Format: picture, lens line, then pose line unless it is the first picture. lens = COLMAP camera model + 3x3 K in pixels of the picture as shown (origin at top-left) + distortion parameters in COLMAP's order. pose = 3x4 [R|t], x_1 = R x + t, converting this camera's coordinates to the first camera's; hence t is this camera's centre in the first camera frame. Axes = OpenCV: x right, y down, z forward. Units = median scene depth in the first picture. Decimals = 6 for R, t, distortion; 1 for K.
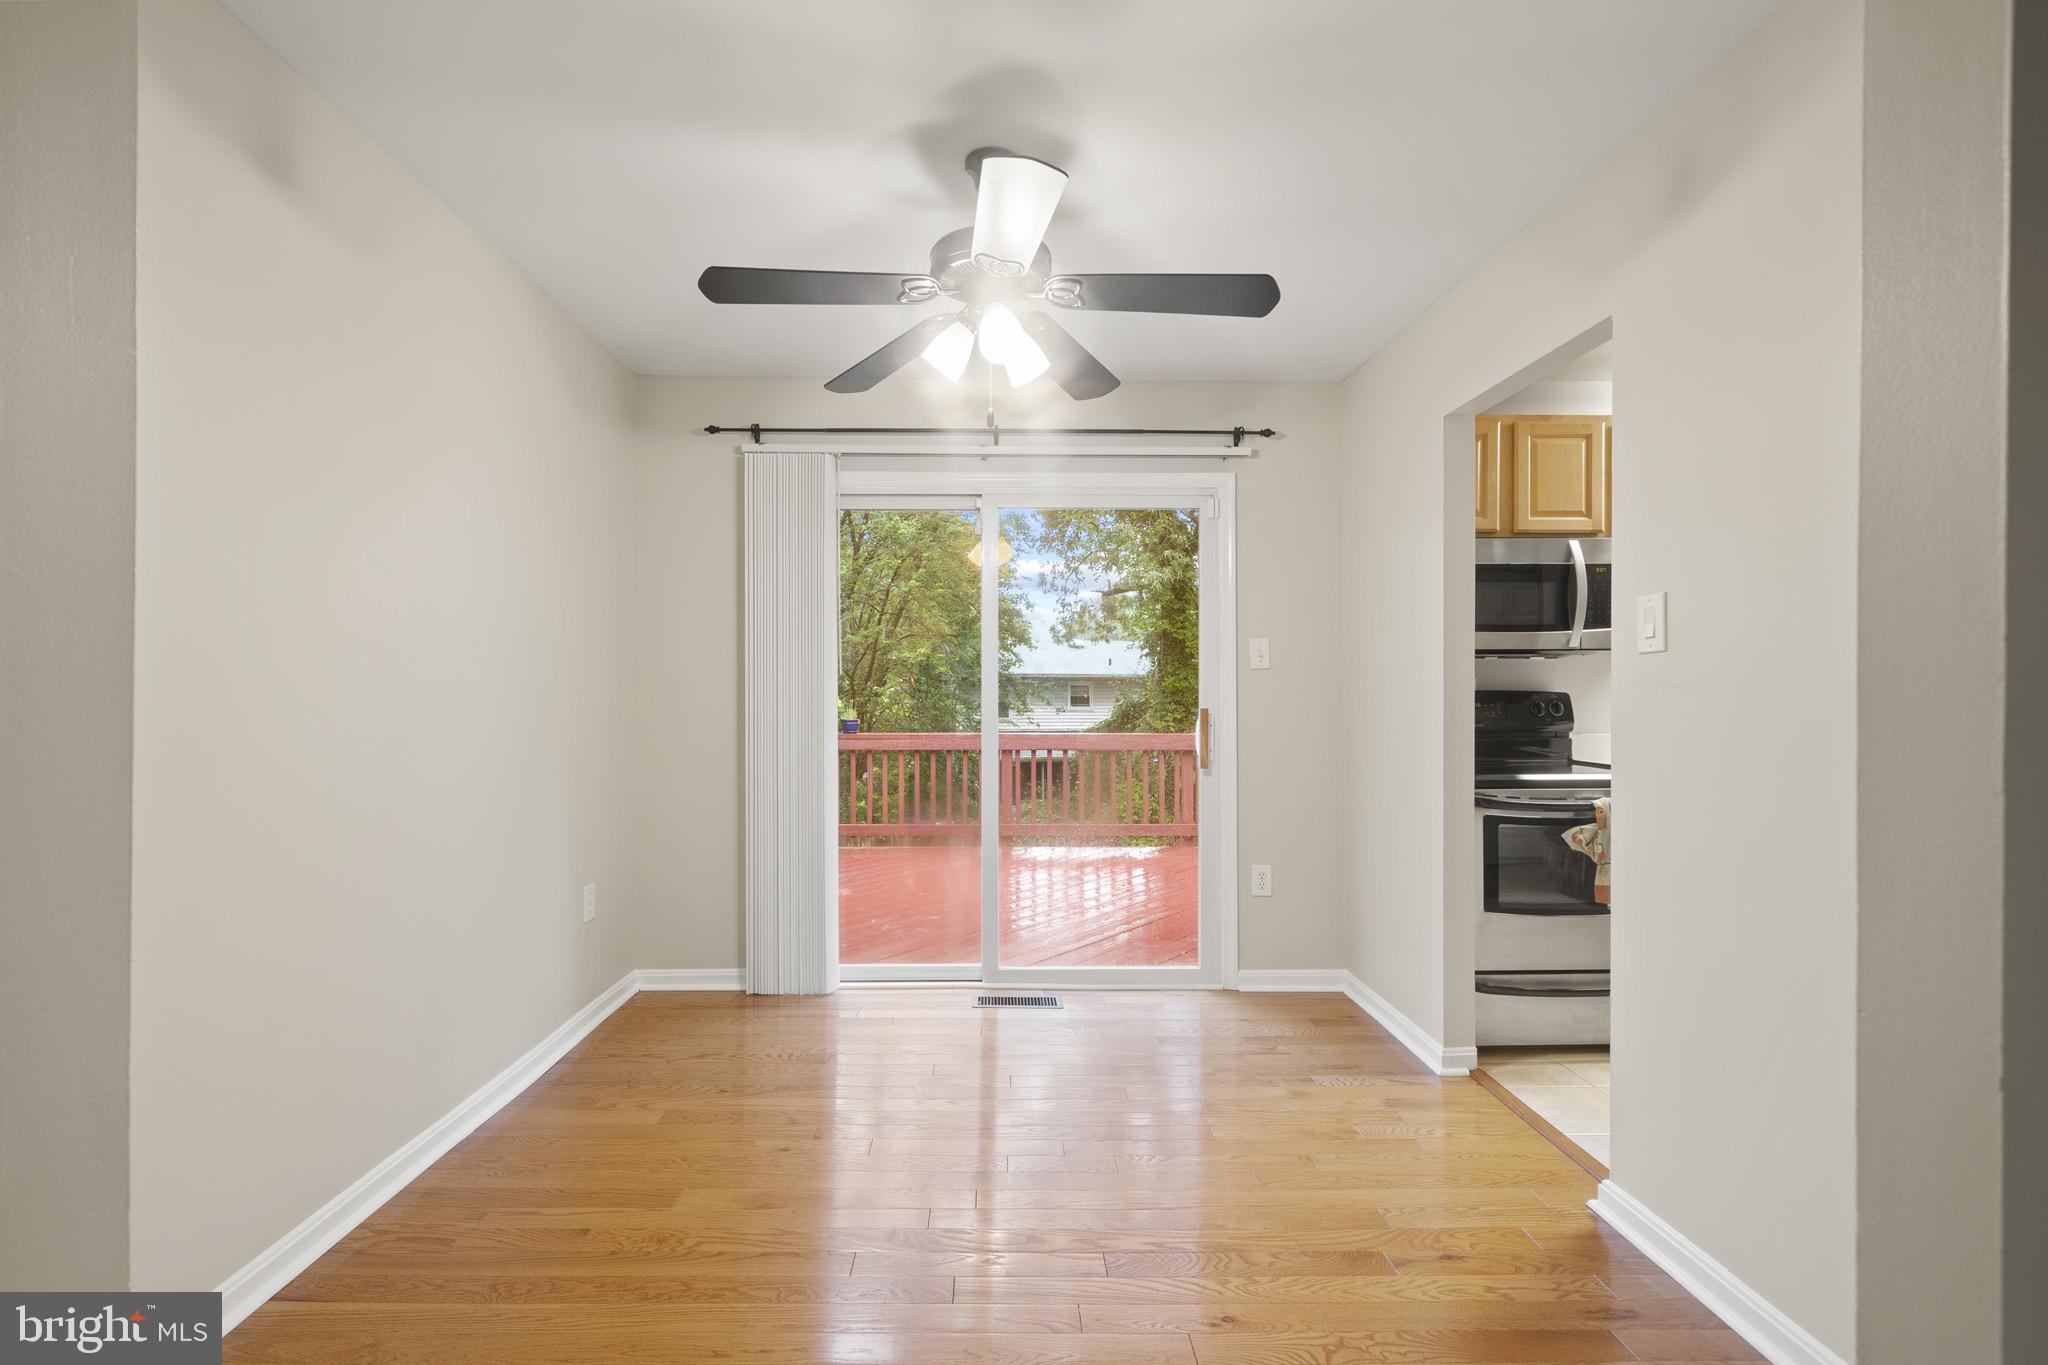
lens RADIAL K [[892.8, 0, 1028.7], [0, 892.8, 698.4], [0, 0, 1]] dist [-0.002717, -0.000894]
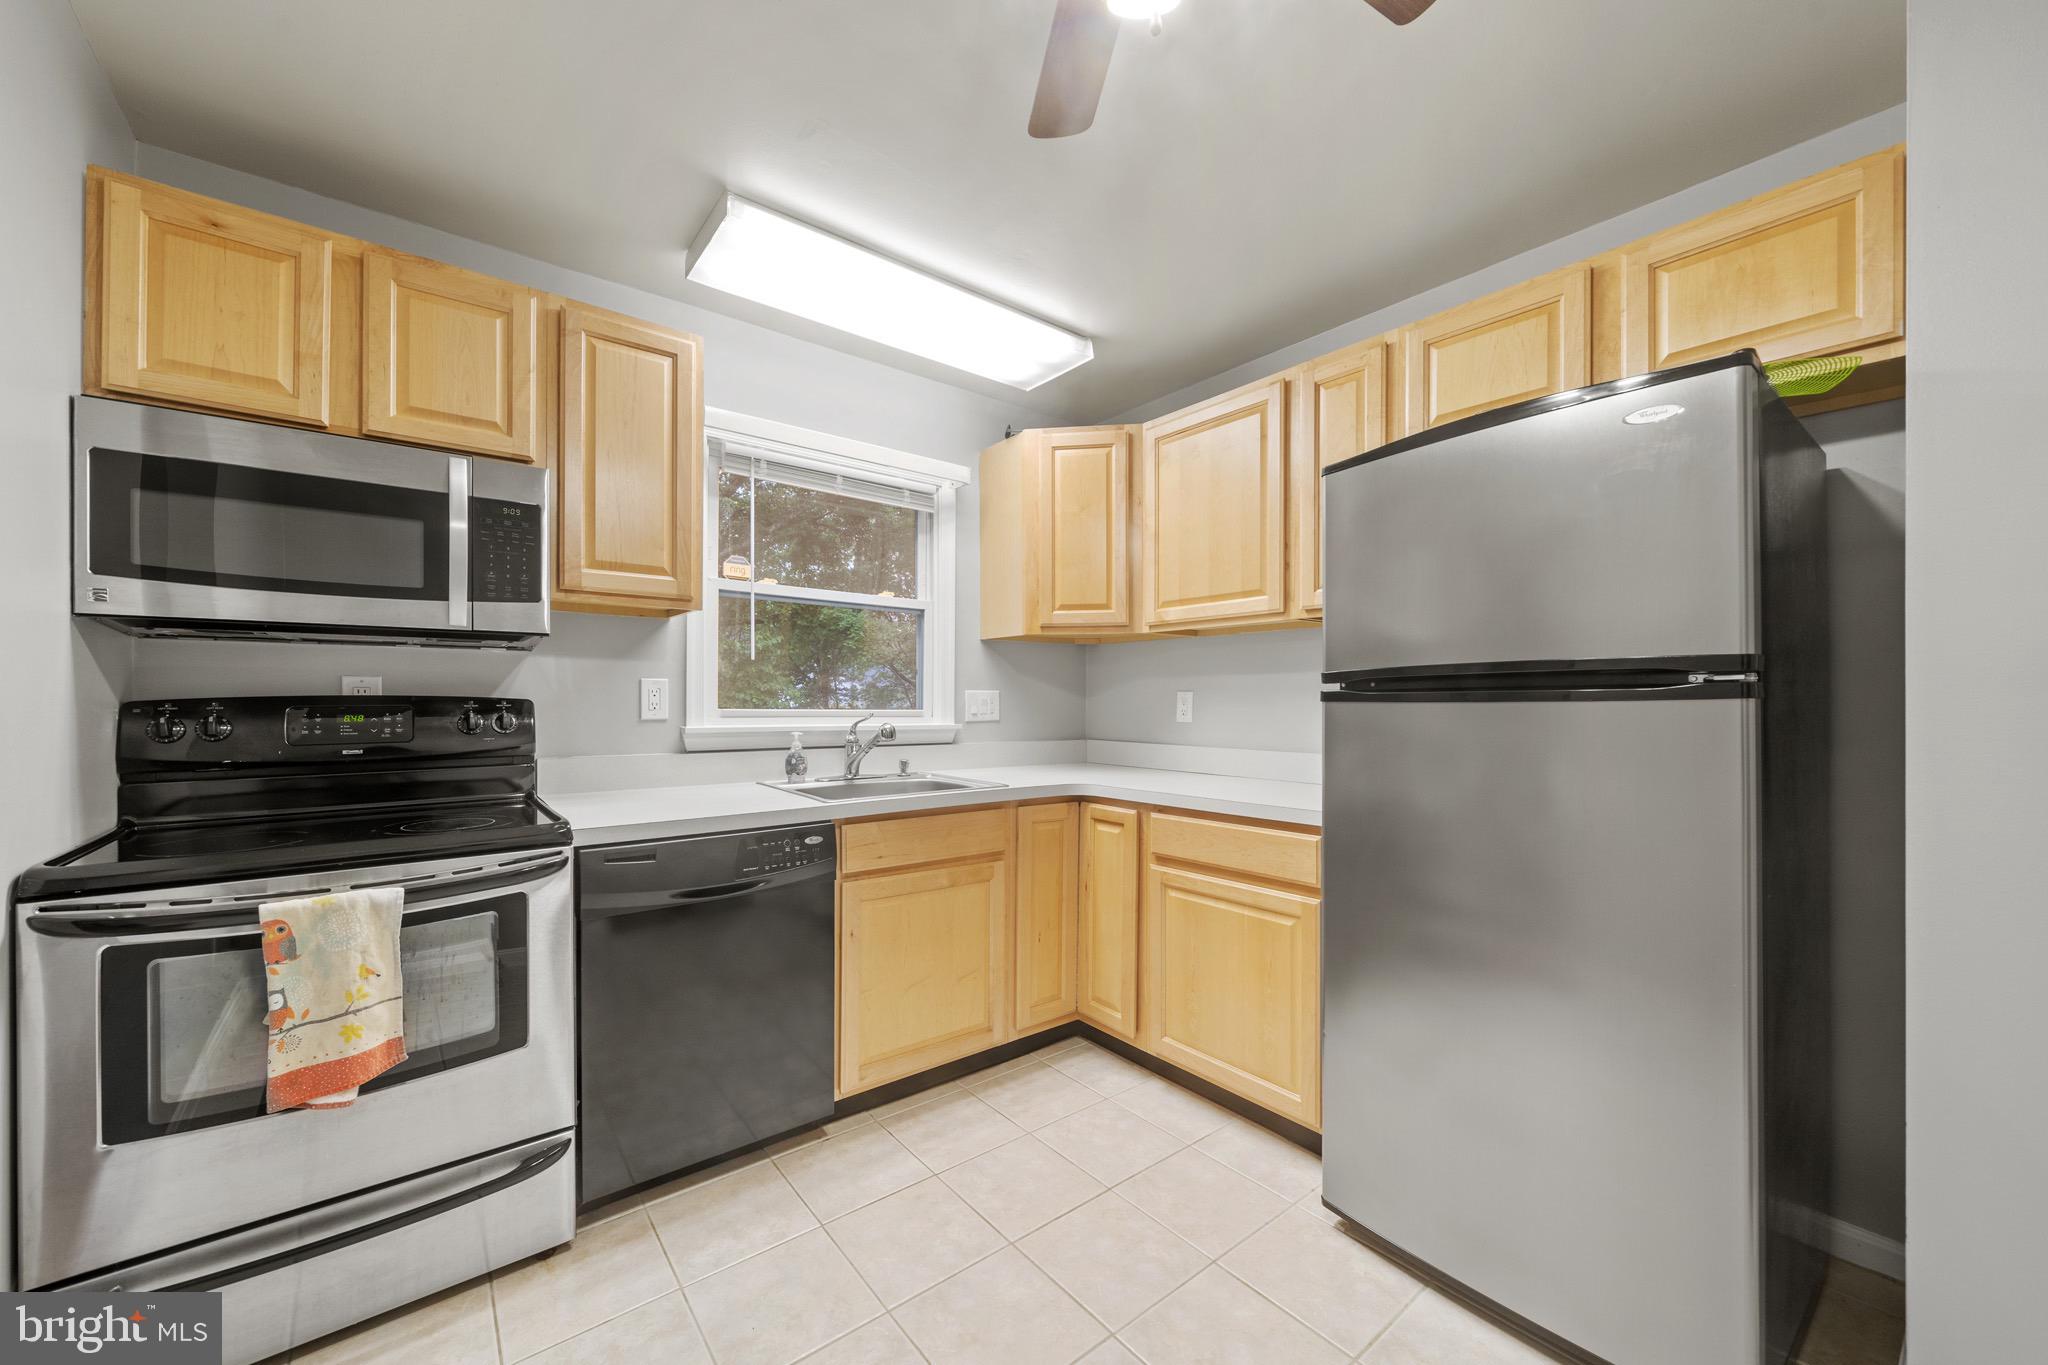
lens RADIAL K [[768.8, 0, 996.0], [0, 768.8, 700.3], [0, 0, 1]] dist [-0.001435, -0.000584]
pose [[0.805534, 0.004044, 0.592536, 0.278835], [0.000447, 0.999972, -0.007432, -0.000744], [-0.592550, 0.006252, 0.805509, 0.156416]]
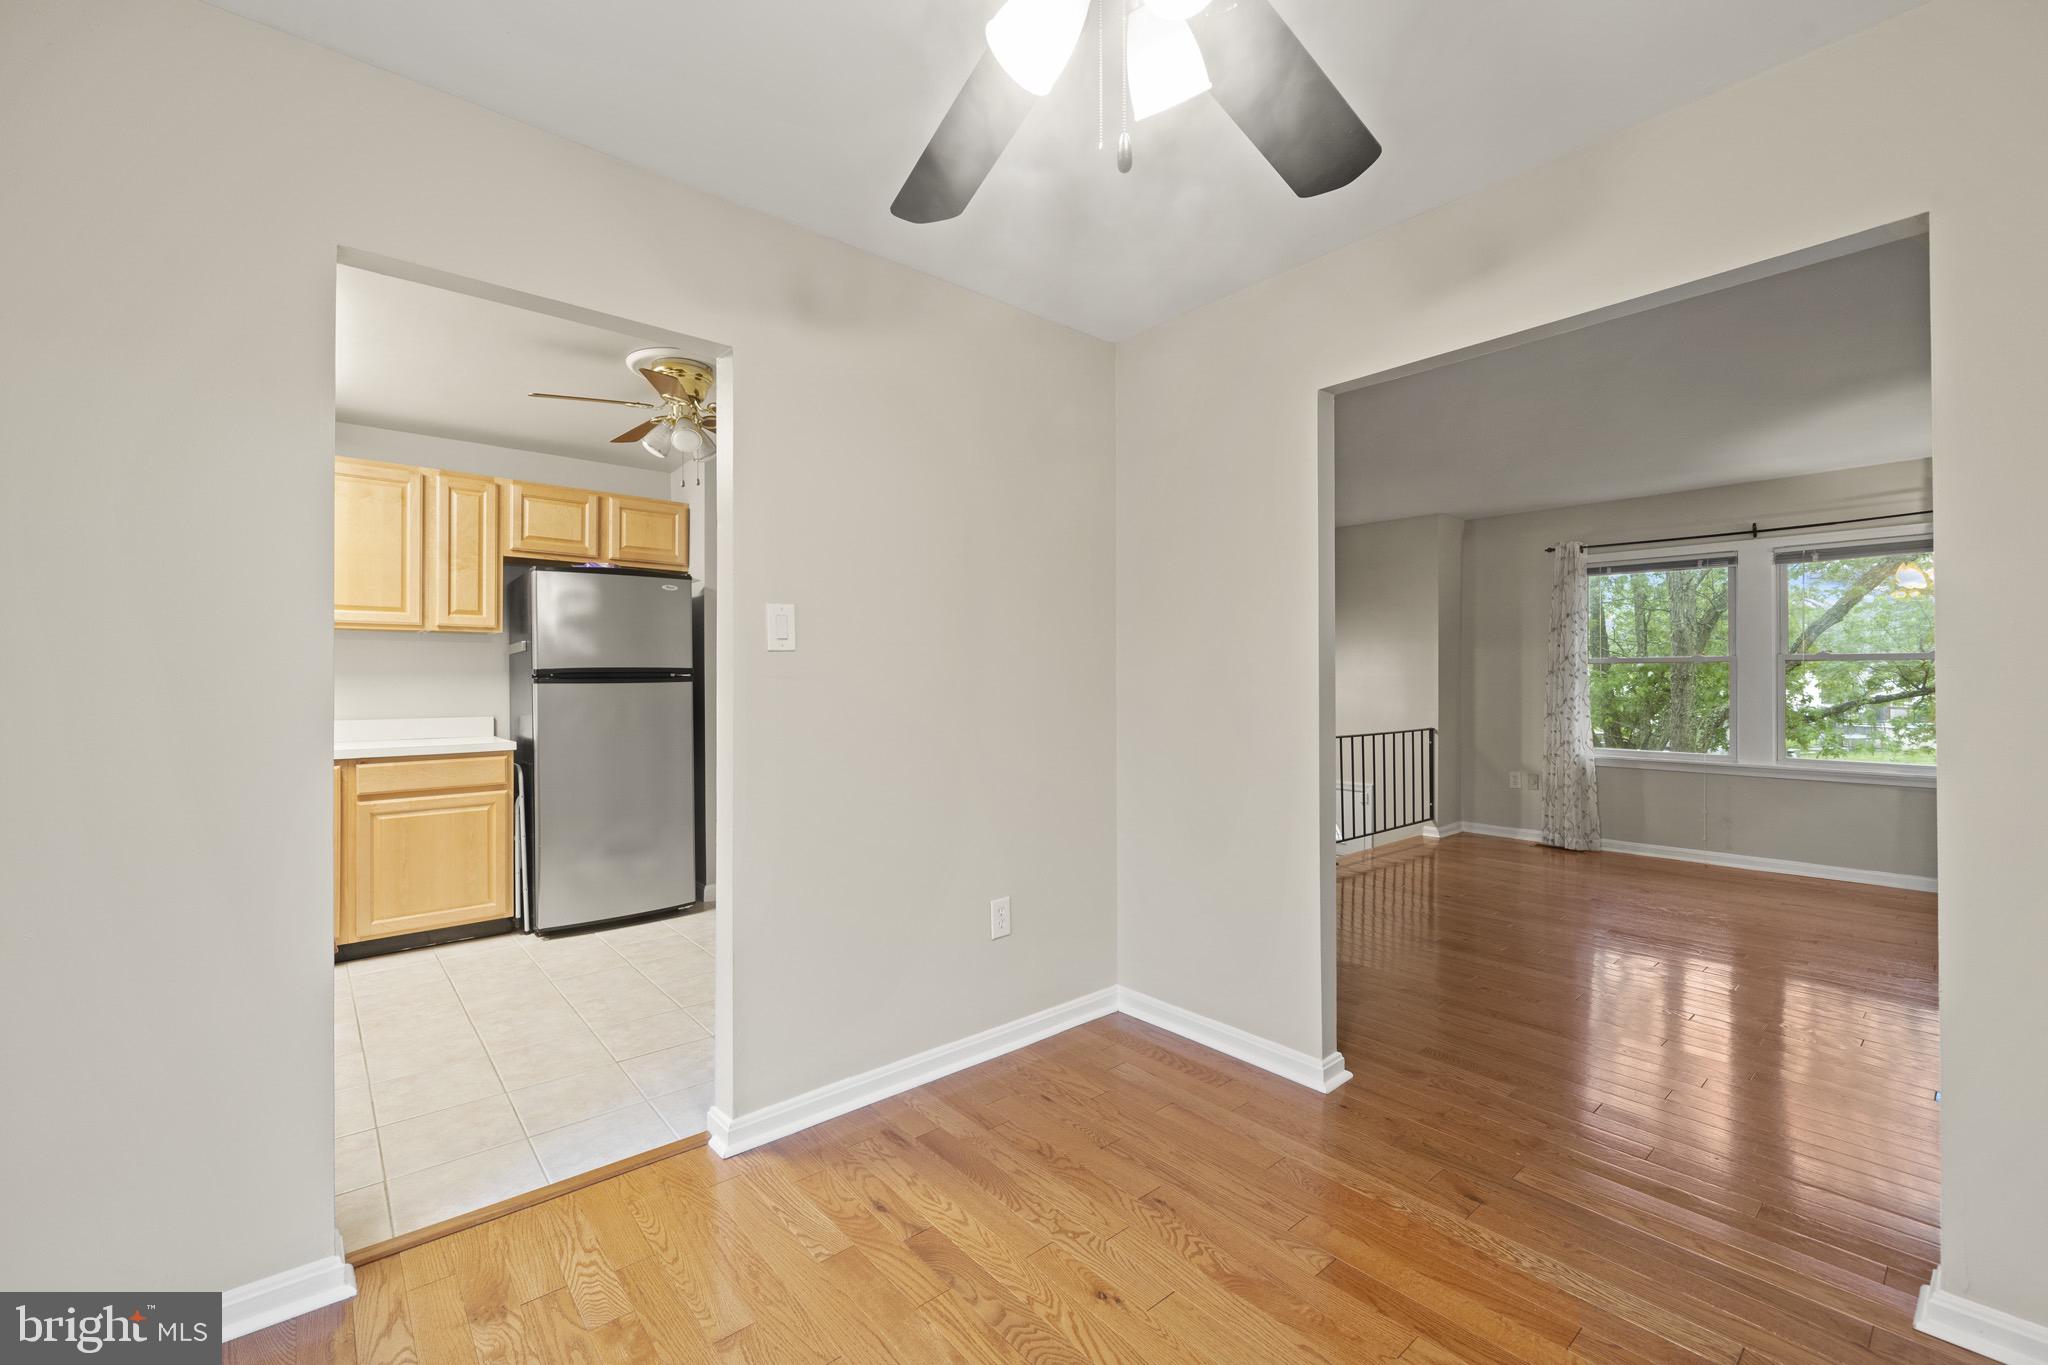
lens RADIAL K [[850.5, 0, 996.5], [0, 850.5, 679.5], [0, 0, 1]] dist [0.003639, 0.000602]
pose [[-0.612057, 0.004503, 0.790801, -0.114321], [0.008434, 0.999964, 0.000834, -0.002591], [-0.790769, 0.007180, -0.612073, 0.401487]]
